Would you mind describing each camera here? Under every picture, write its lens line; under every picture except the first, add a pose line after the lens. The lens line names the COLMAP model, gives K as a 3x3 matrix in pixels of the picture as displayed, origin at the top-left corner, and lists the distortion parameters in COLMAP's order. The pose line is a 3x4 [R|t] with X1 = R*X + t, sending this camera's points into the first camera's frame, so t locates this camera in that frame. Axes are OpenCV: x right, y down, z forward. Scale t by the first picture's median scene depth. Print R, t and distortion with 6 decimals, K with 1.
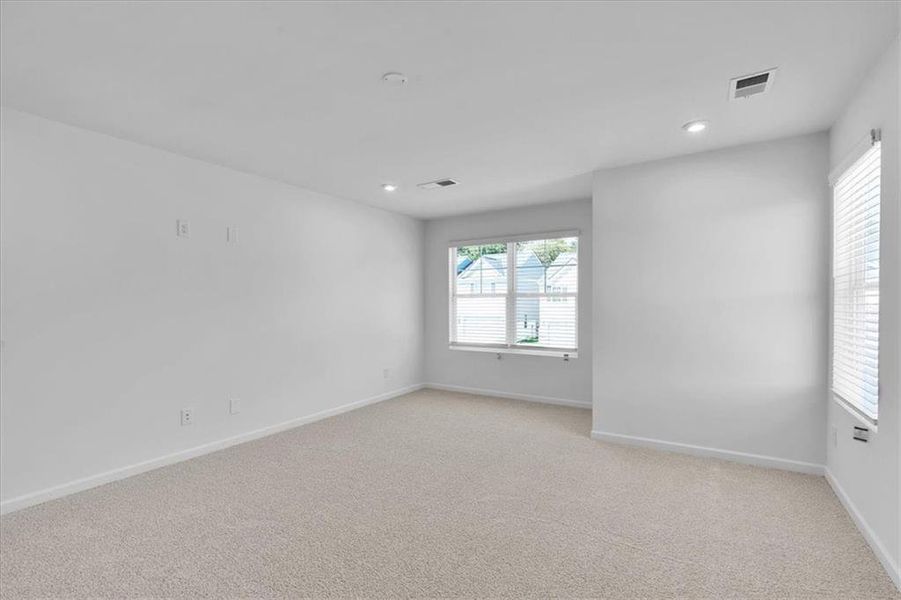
lens RADIAL K [[407.1, 0, 453.0], [0, 407.1, 301.5], [0, 0, 1]] dist [-0.001475, 0.010185]
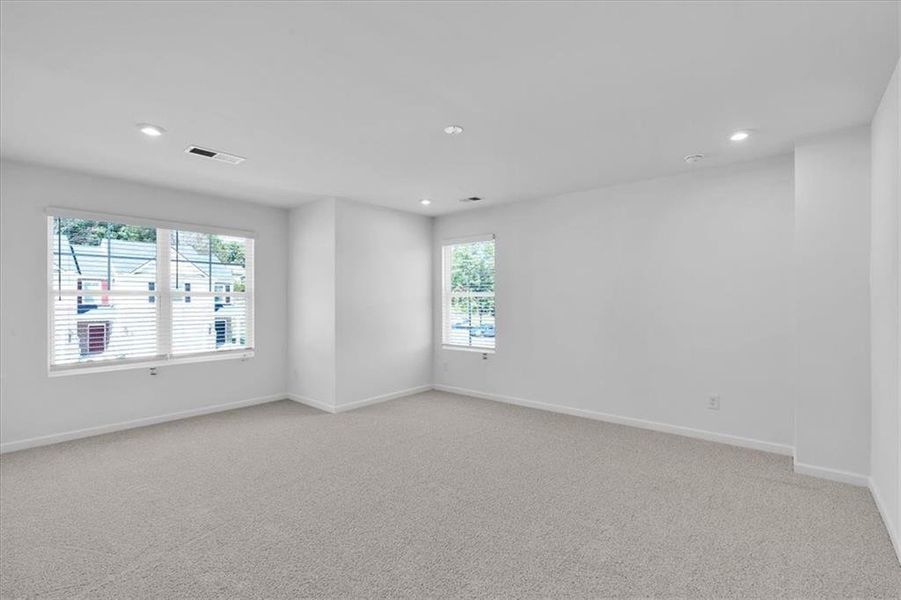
lens RADIAL K [[407.1, 0, 453.0], [0, 407.1, 301.5], [0, 0, 1]] dist [-0.001475, 0.010185]
pose [[0.174044, 0.002983, 0.984733, -0.608573], [0.002889, 0.999990, -0.003540, 0.004752], [-0.984734, 0.003461, 0.174033, 0.327594]]
